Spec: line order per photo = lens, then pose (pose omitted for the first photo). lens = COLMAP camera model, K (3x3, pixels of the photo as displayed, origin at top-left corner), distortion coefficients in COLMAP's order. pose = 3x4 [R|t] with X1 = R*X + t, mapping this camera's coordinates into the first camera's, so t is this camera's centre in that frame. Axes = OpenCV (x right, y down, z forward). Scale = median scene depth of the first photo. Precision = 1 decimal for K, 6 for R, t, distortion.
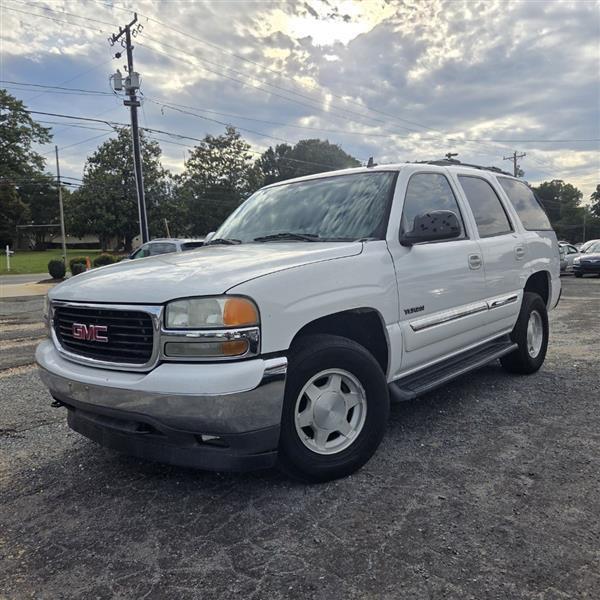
lens RADIAL K [[548.7, 0, 296.4], [0, 548.7, 299.8], [0, 0, 1]] dist [0.050854, -0.019422]
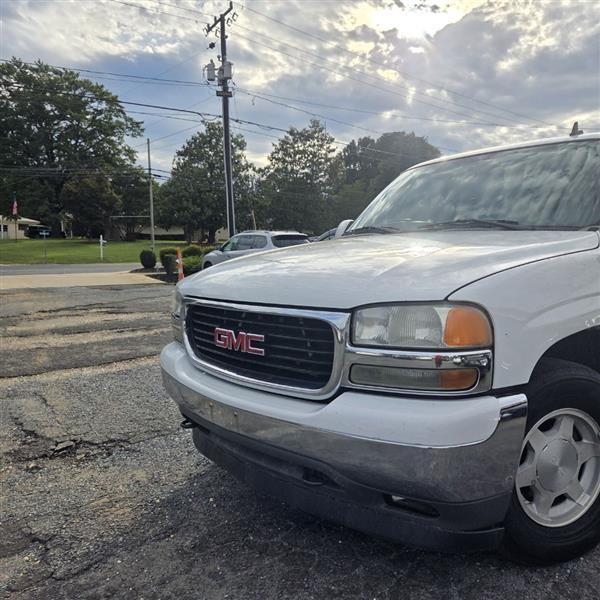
lens RADIAL K [[545.2, 0, 299.3], [0, 545.2, 299.0], [0, 0, 1]] dist [0.051356, -0.039456]
pose [[0.991455, 0.035778, -0.125448, -0.011939], [-0.034711, 0.999340, 0.010683, -0.000721], [0.125748, -0.006238, 0.992043, 0.015207]]
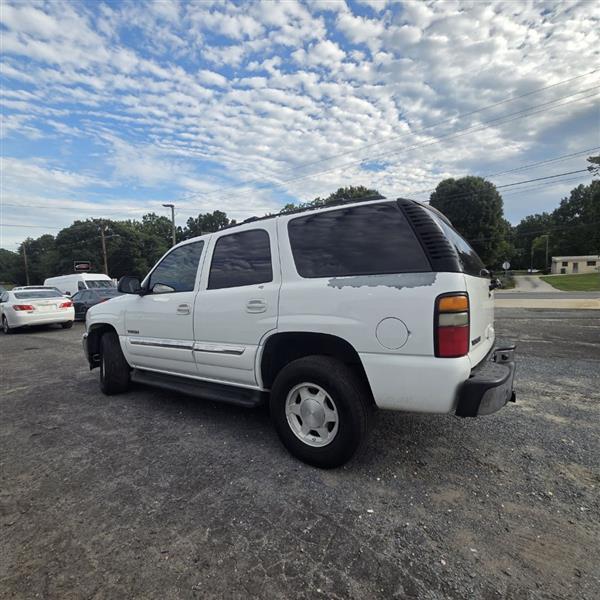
lens RADIAL K [[332.6, 0, 300.7], [0, 332.6, 307.6], [0, 0, 1]] dist [0.004497, -0.000286]
pose [[0.089057, 0.084536, -0.992433, 0.094245], [-0.063060, 0.994871, 0.079085, -0.012736], [0.994028, 0.055540, 0.093931, 0.101414]]
